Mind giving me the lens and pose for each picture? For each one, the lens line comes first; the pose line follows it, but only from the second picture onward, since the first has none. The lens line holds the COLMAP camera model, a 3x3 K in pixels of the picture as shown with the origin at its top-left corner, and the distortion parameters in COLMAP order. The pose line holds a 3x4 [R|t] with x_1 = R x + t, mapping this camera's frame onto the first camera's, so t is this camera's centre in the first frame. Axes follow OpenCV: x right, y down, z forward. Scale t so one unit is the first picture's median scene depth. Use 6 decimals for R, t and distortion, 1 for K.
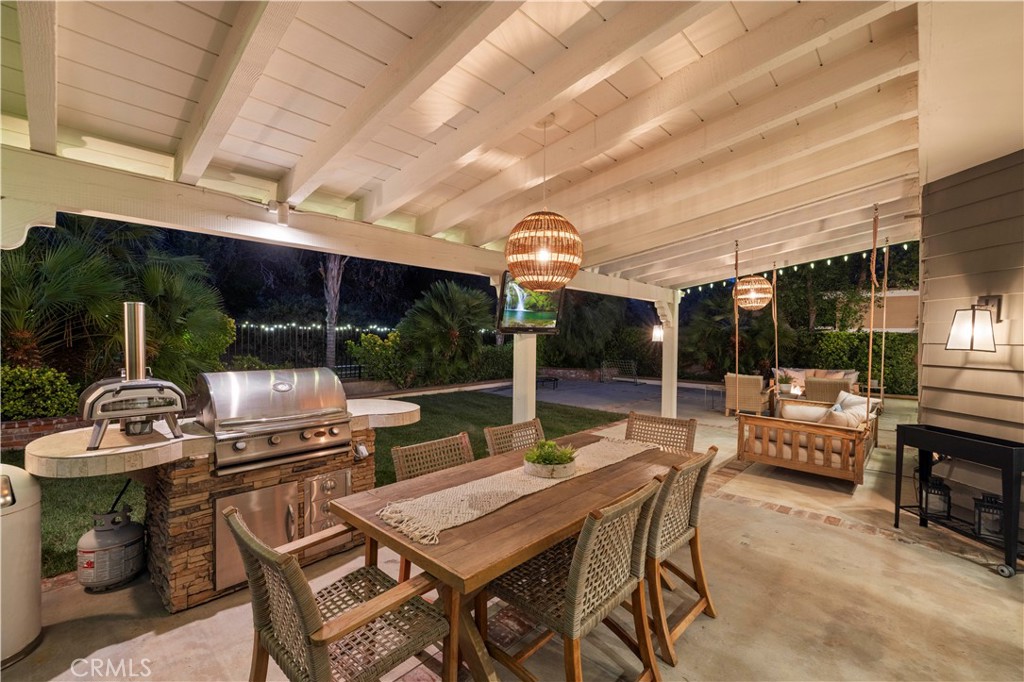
lens RADIAL K [[436.2, 0, 511.1], [0, 436.2, 343.5], [0, 0, 1]] dist [0.001783, 0.000343]
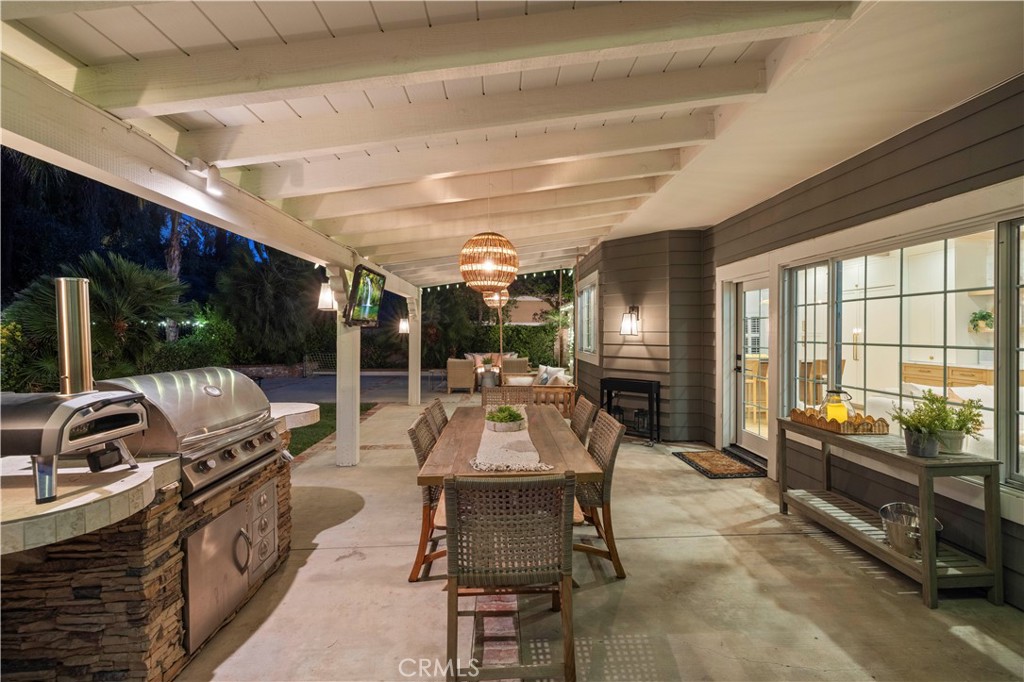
lens RADIAL K [[436.2, 0, 519.0], [0, 436.2, 334.6], [0, 0, 1]] dist [0.001783, 0.000343]
pose [[0.700251, -0.013368, 0.713772, -0.595361], [0.016304, 0.999863, 0.002731, 0.001741], [-0.713711, 0.009725, 0.700373, 0.021672]]
